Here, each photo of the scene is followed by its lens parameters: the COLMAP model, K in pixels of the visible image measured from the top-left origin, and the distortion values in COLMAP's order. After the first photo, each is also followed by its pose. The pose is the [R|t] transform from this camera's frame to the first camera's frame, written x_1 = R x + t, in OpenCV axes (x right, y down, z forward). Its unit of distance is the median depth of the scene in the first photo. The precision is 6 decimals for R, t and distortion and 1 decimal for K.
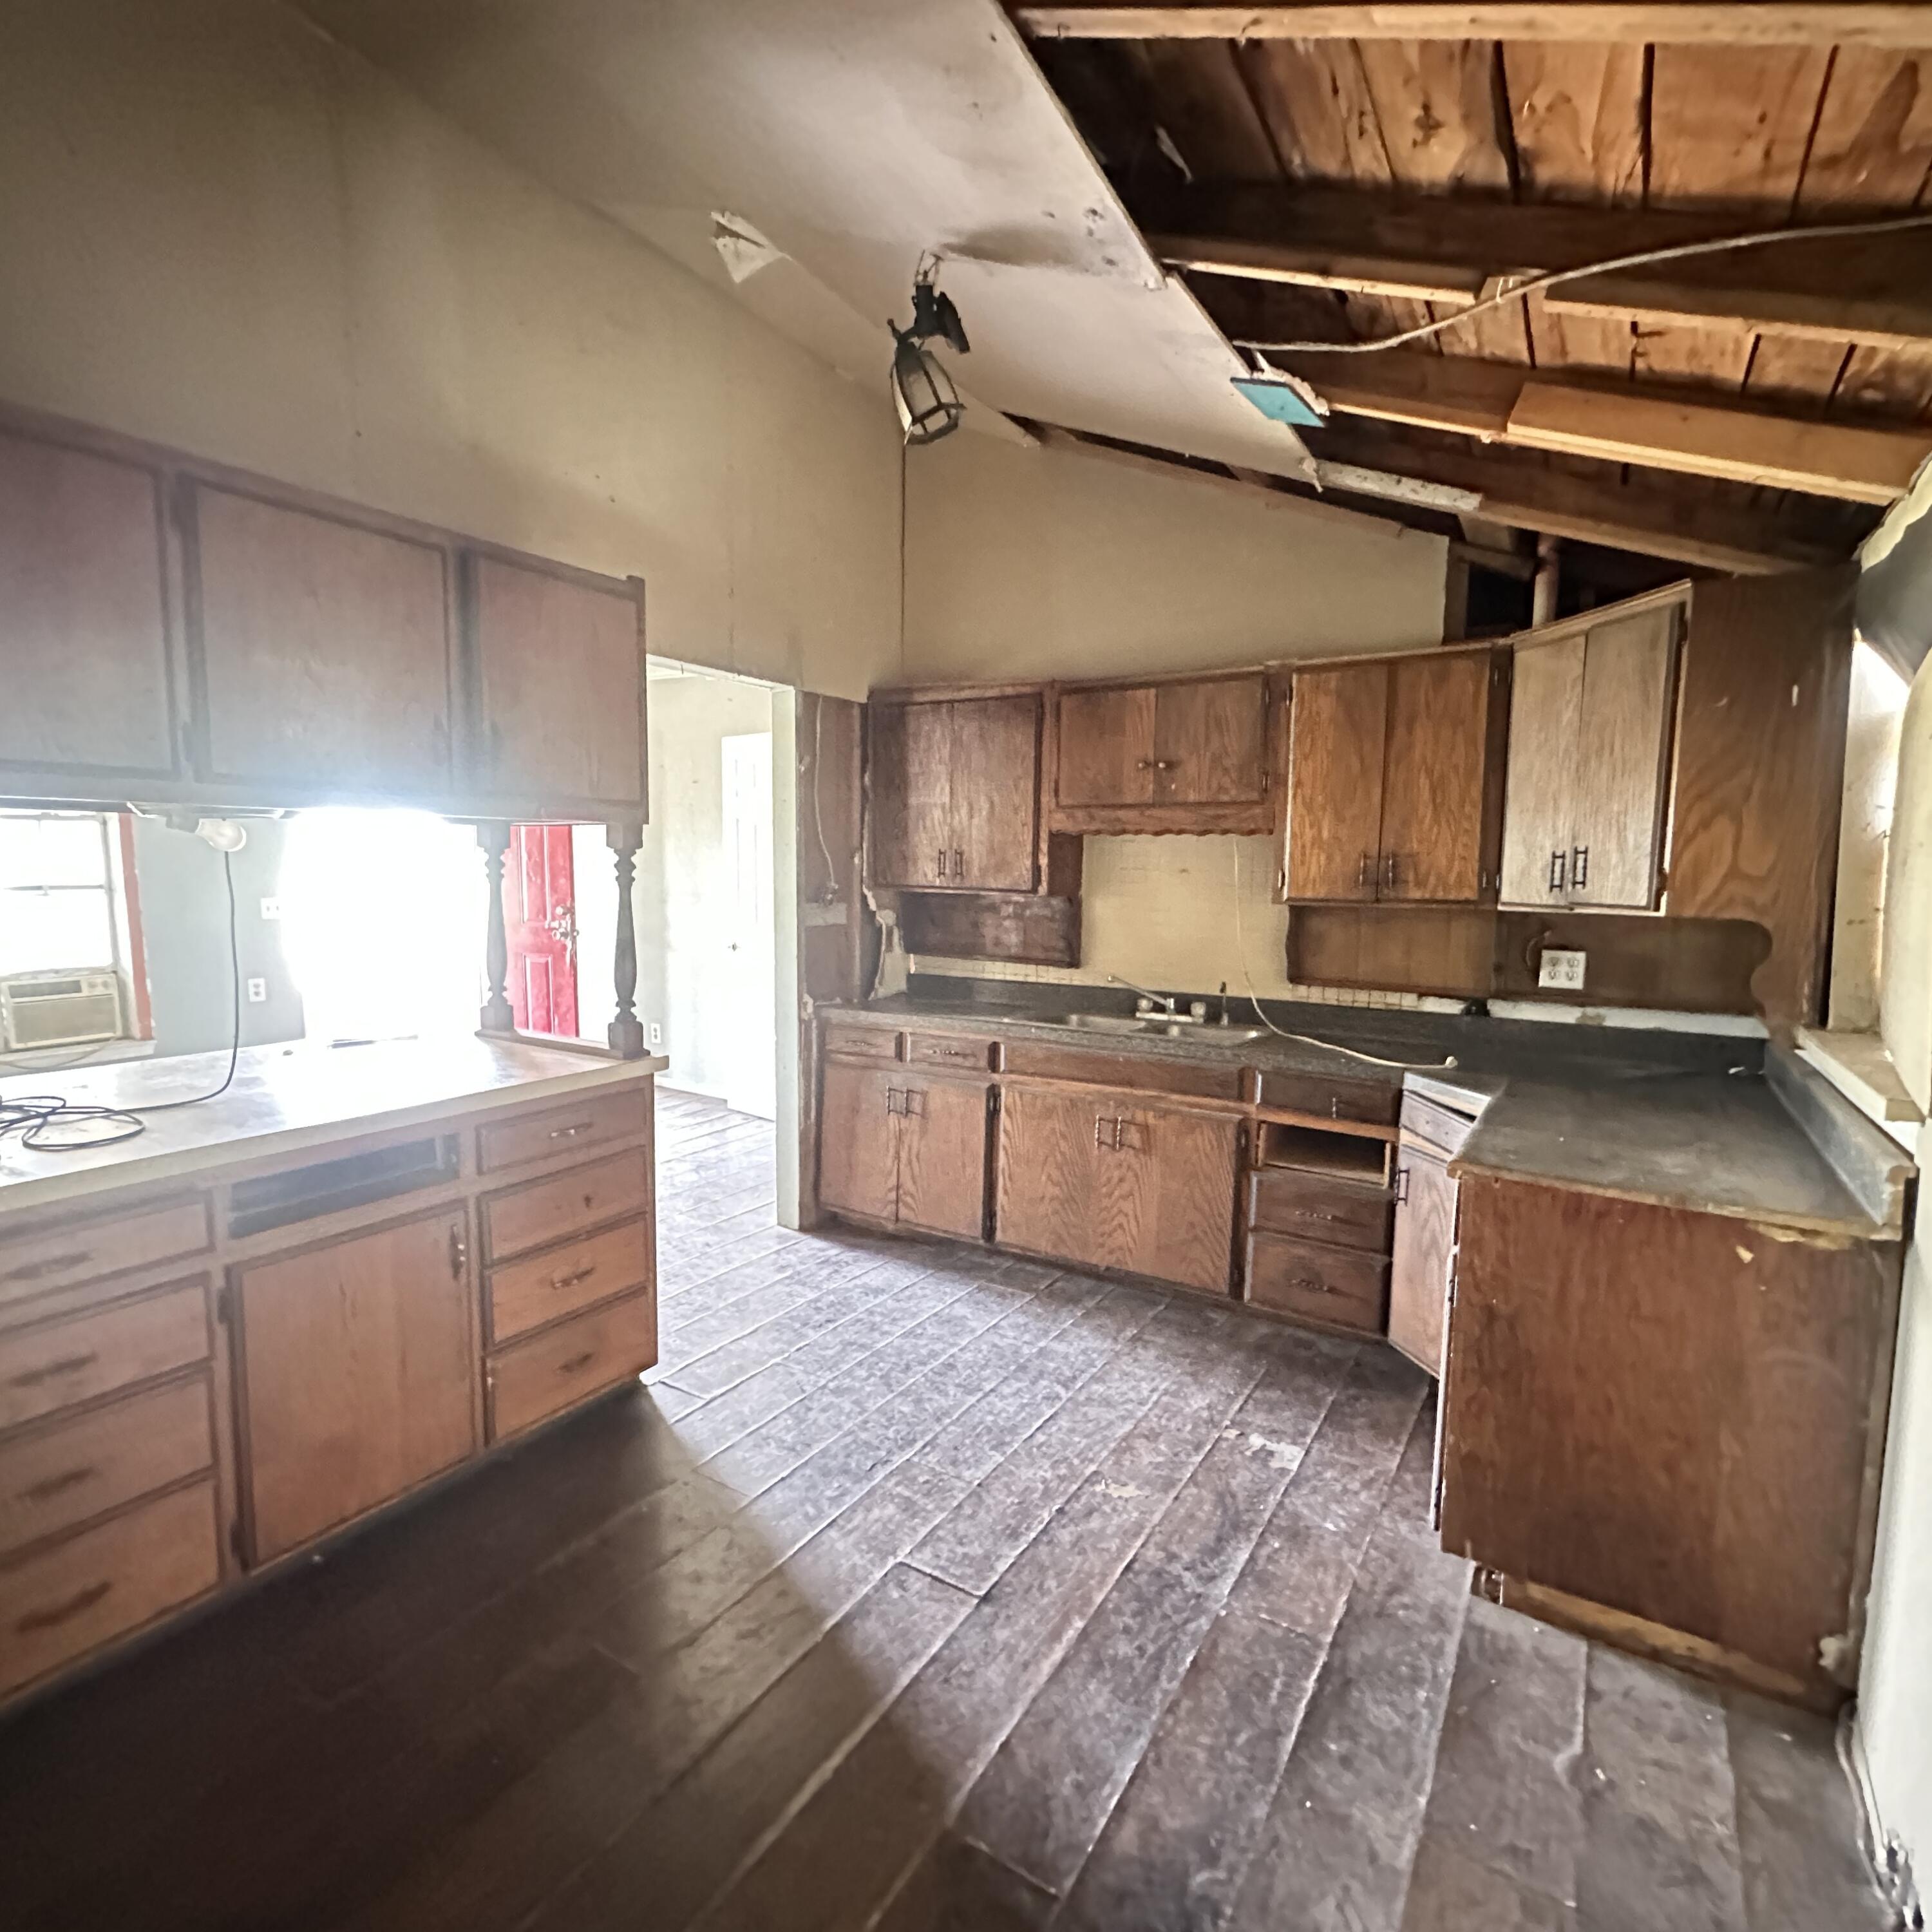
lens RADIAL K [[1030.3, 0, 964.0], [0, 1030.3, 968.4], [0, 0, 1]] dist [-0.001891, 0.002074]
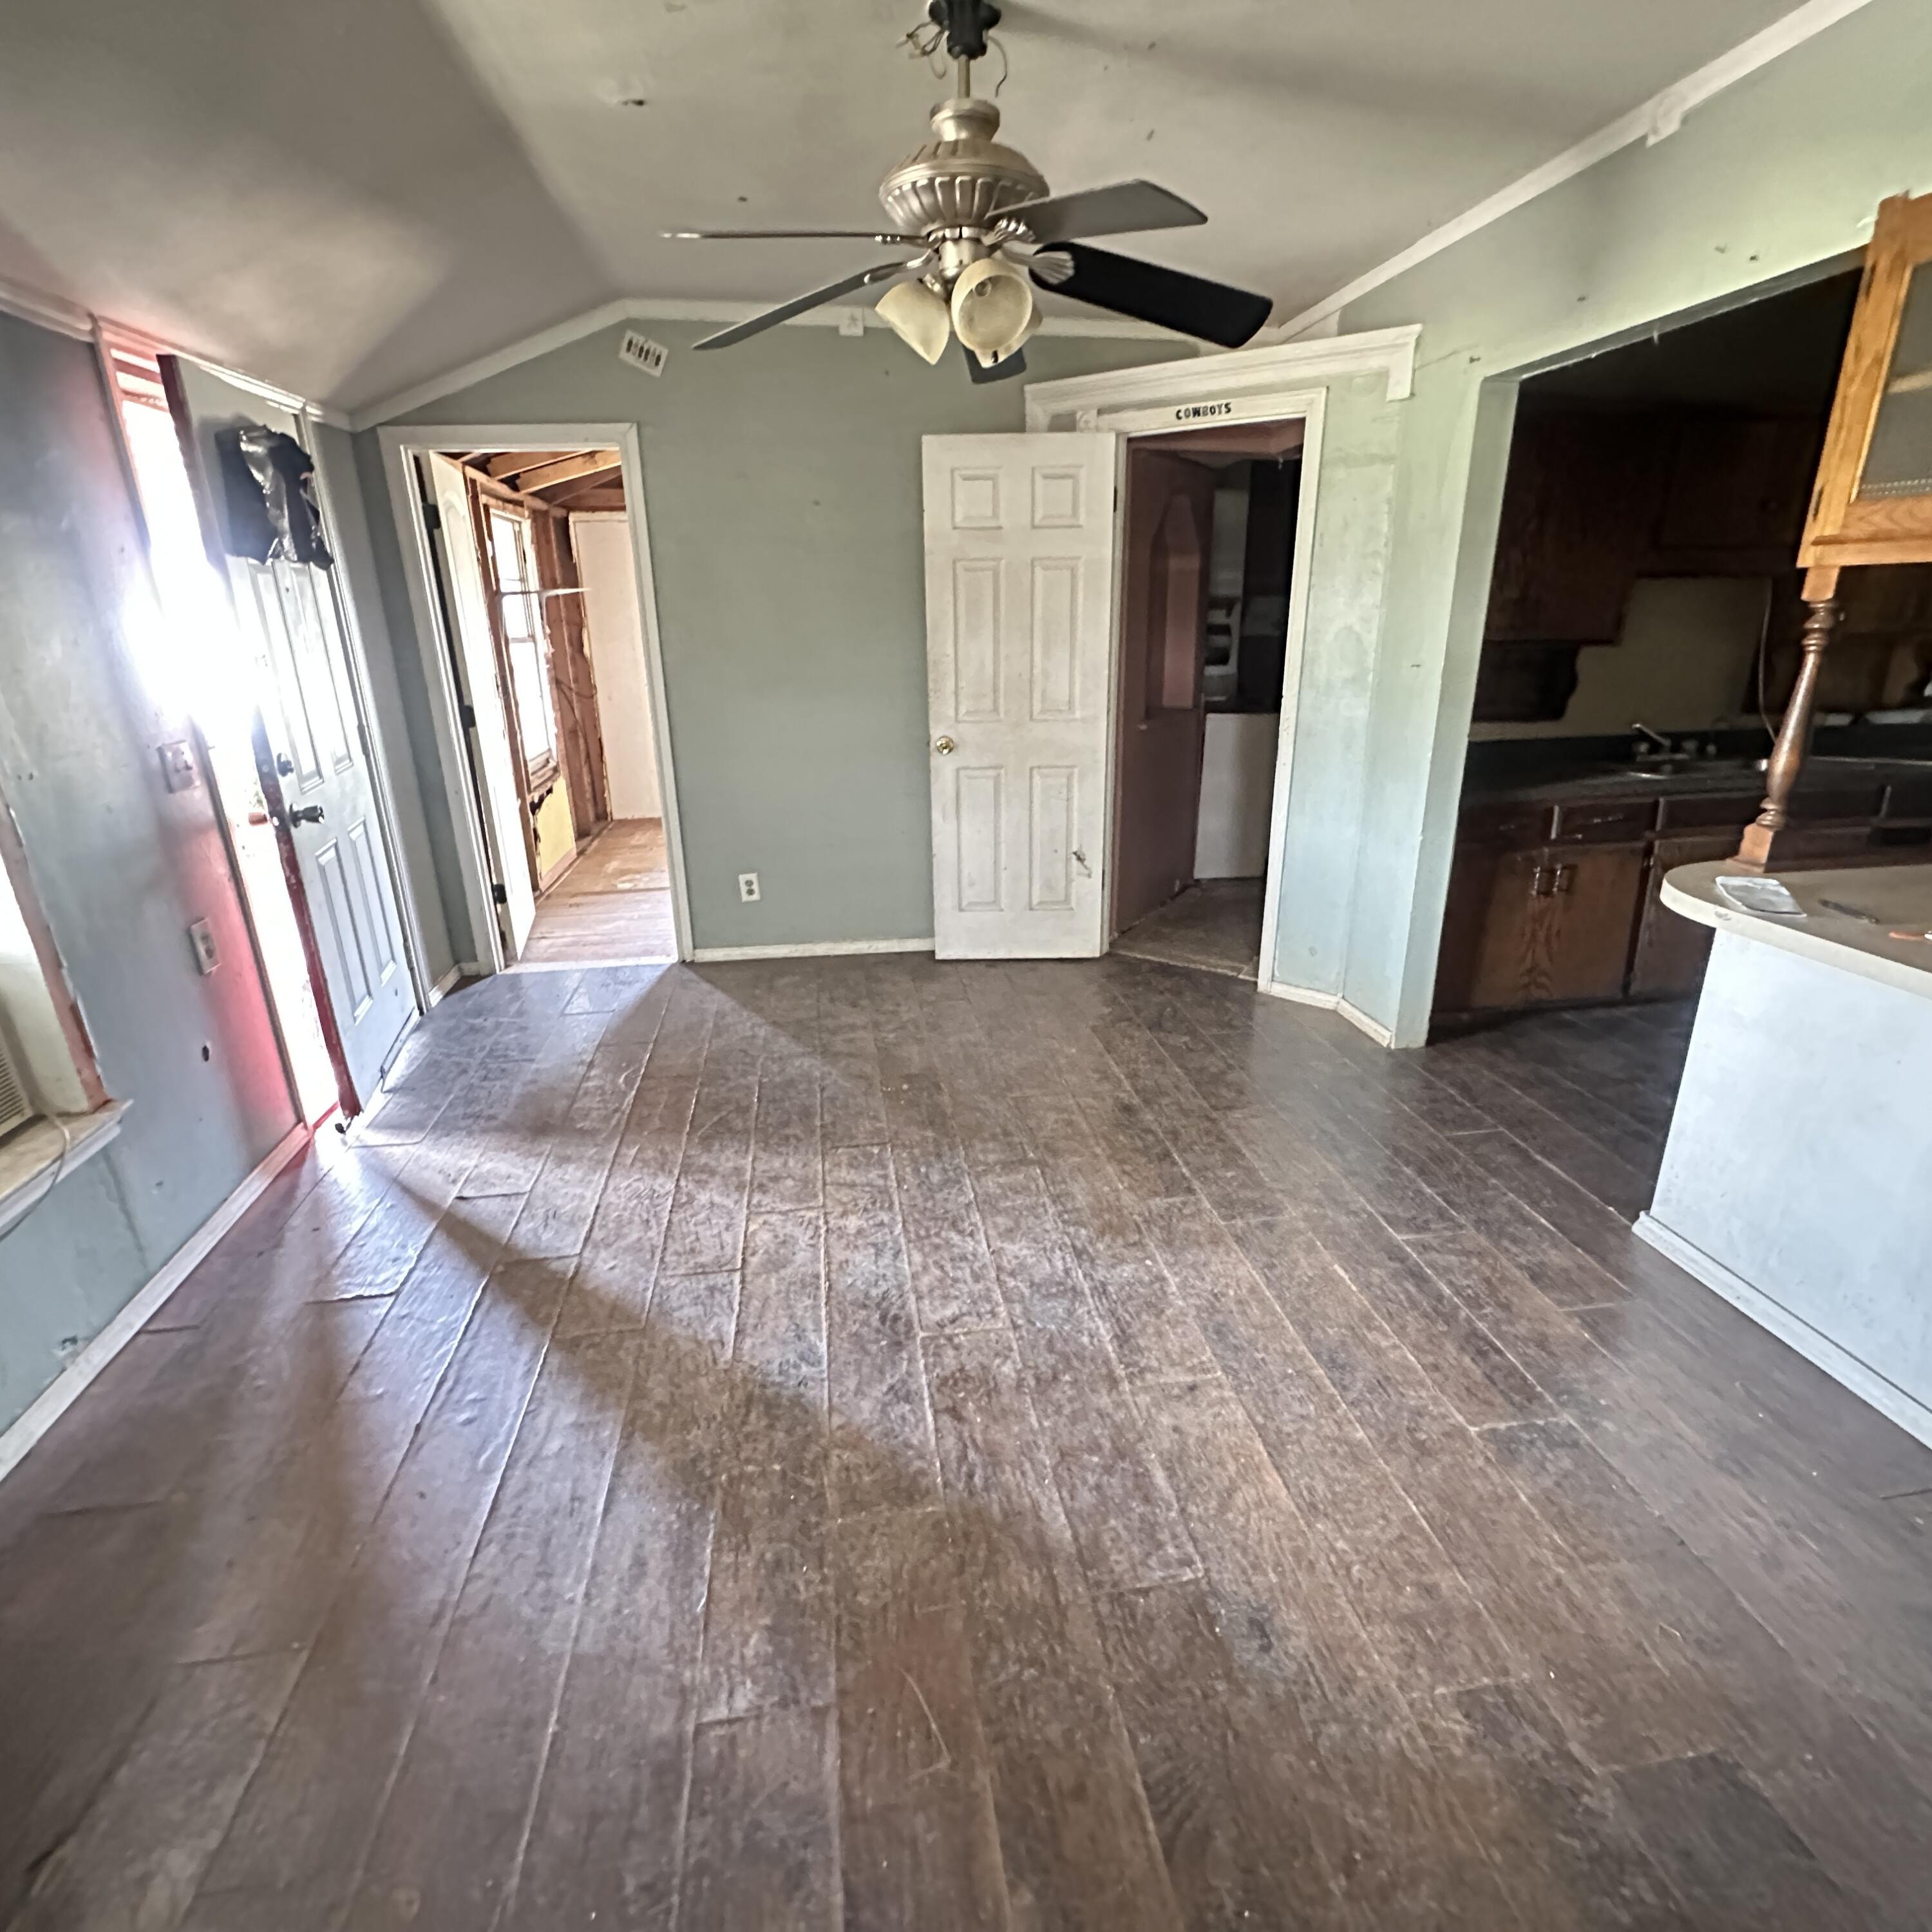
lens RADIAL K [[1030.3, 0, 961.7], [0, 1030.3, 961.3], [0, 0, 1]] dist [-0.001891, 0.002074]
pose [[0.759892, -0.231767, 0.607329, -1.515330], [0.094729, 0.963789, 0.249274, -0.120416], [-0.643110, -0.131890, 0.754330, 0.902576]]
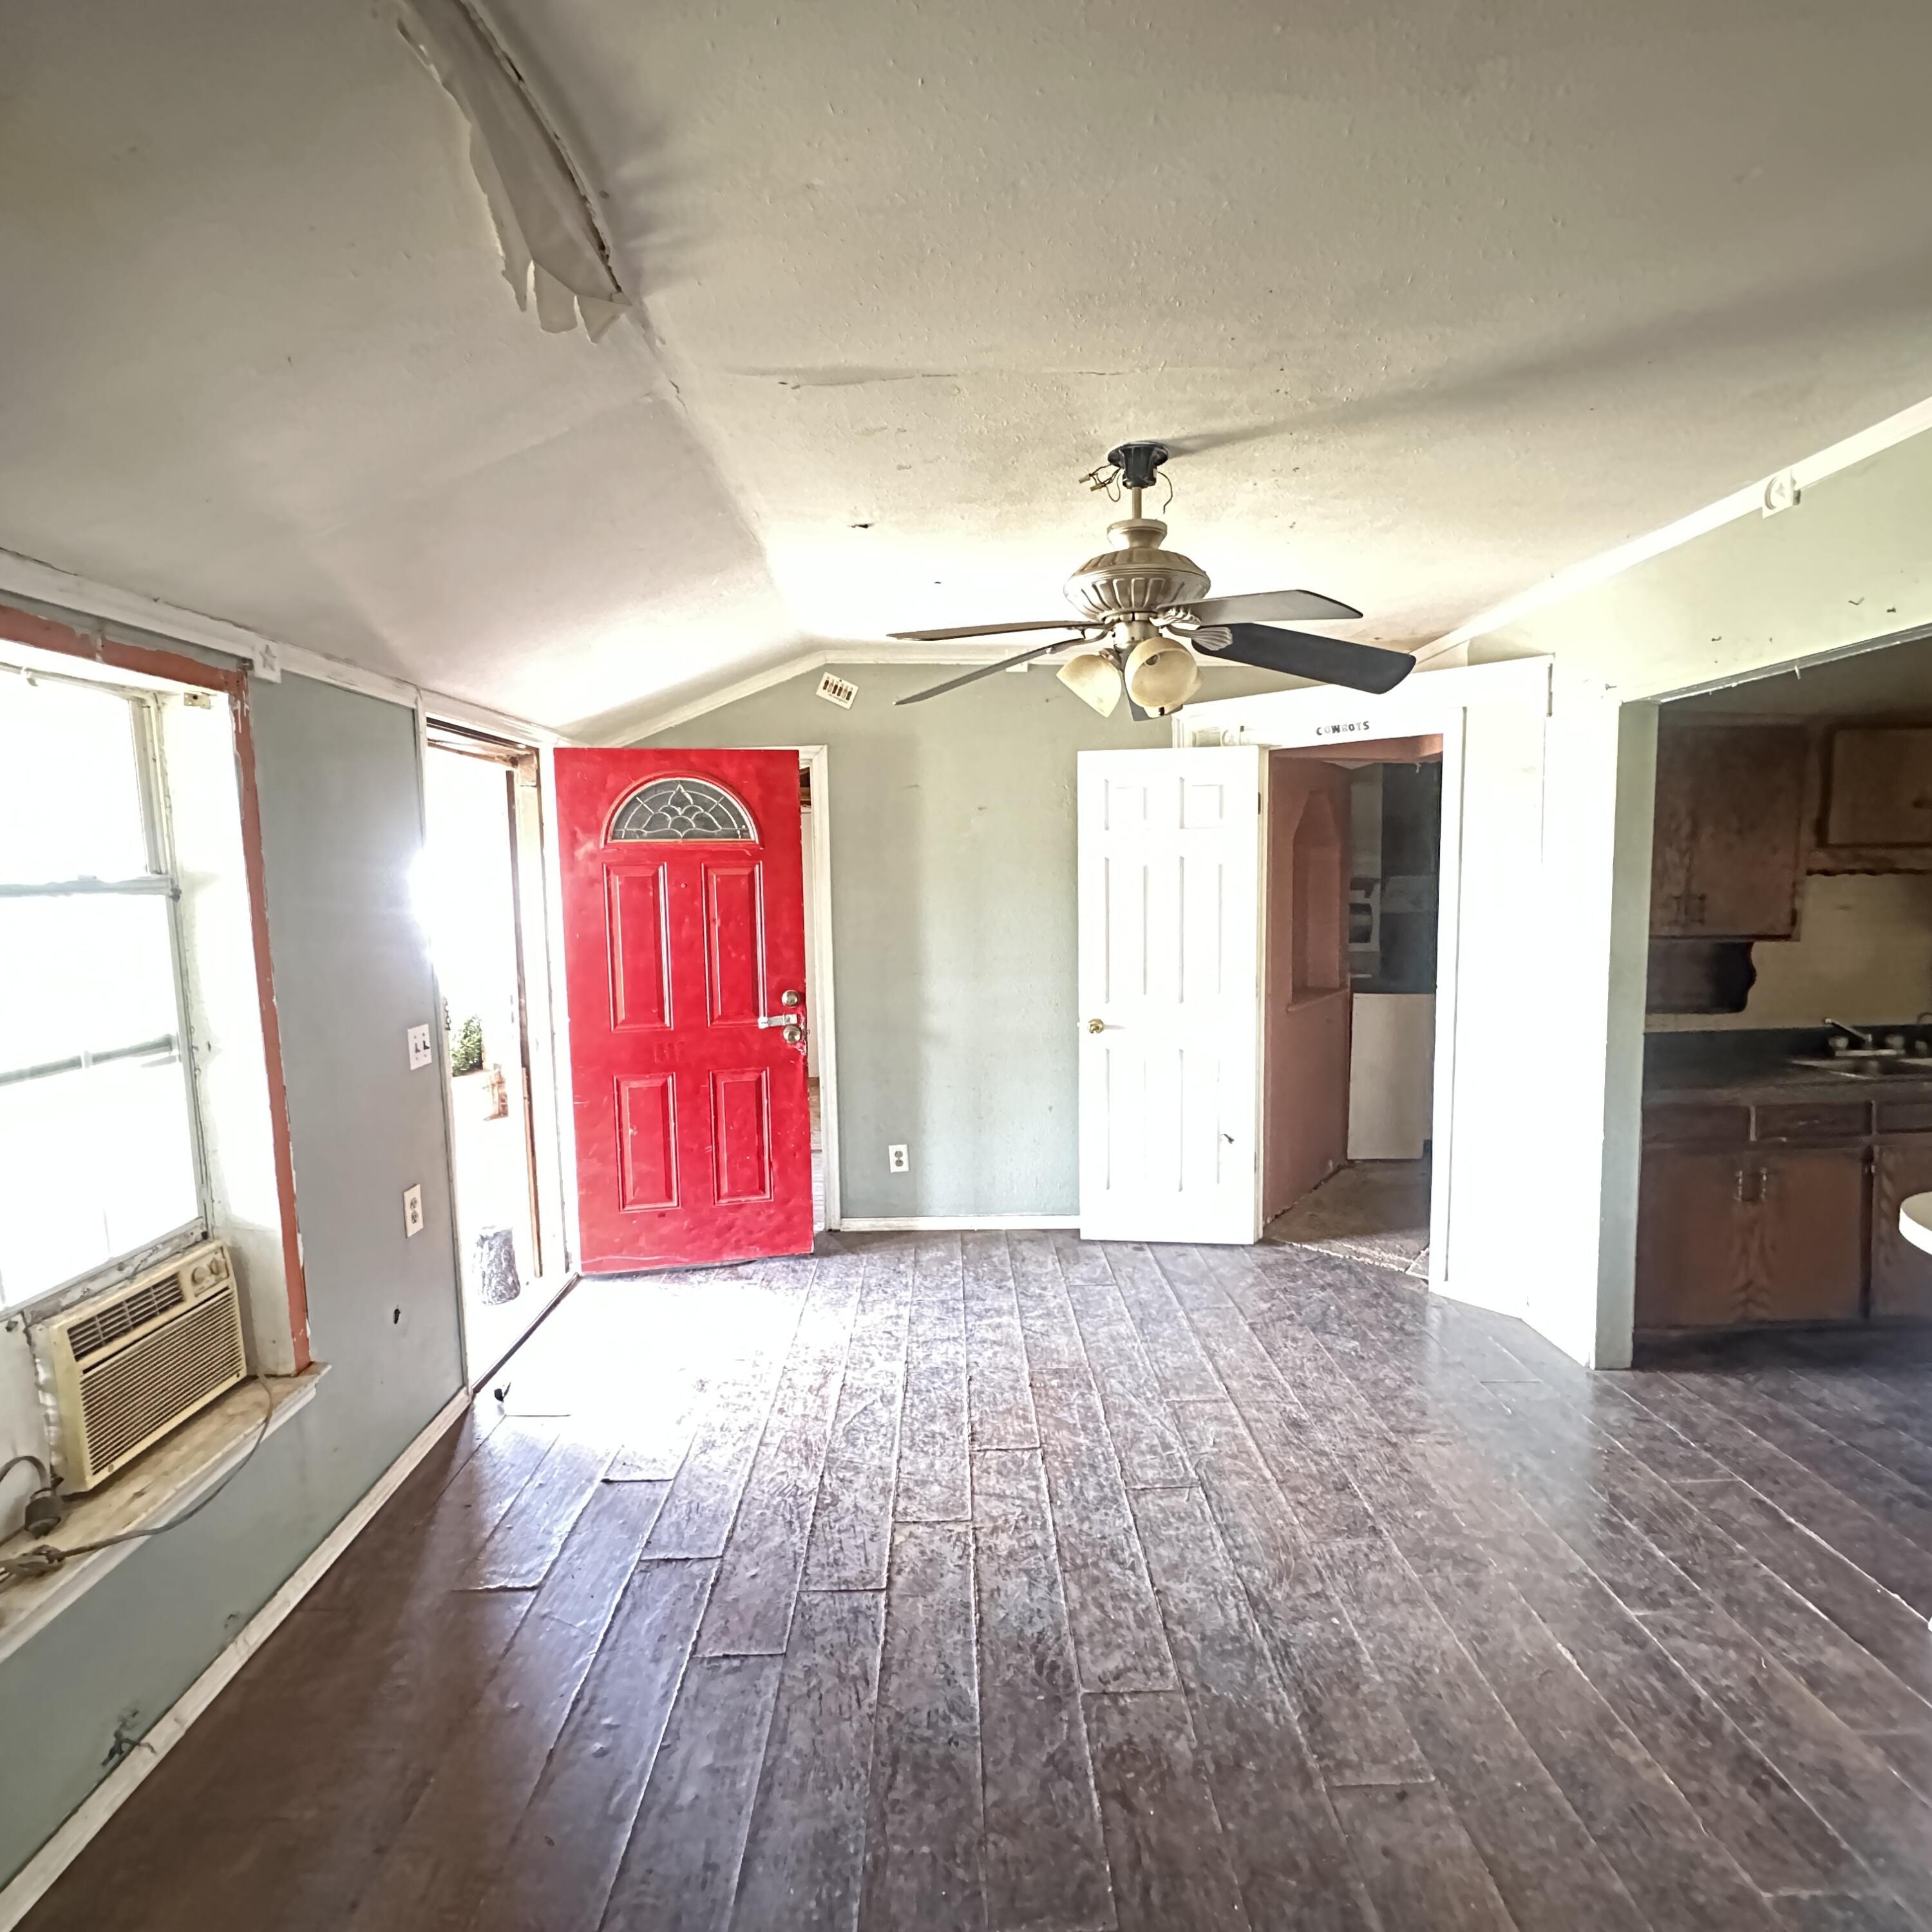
lens RADIAL K [[1030.3, 0, 962.3], [0, 1030.3, 961.7], [0, 0, 1]] dist [-0.001891, 0.002074]
pose [[0.835050, -0.070580, 0.545628, -1.552567], [0.085316, 0.996353, -0.001687, -0.164705], [-0.543519, 0.047959, 0.838026, 0.901688]]
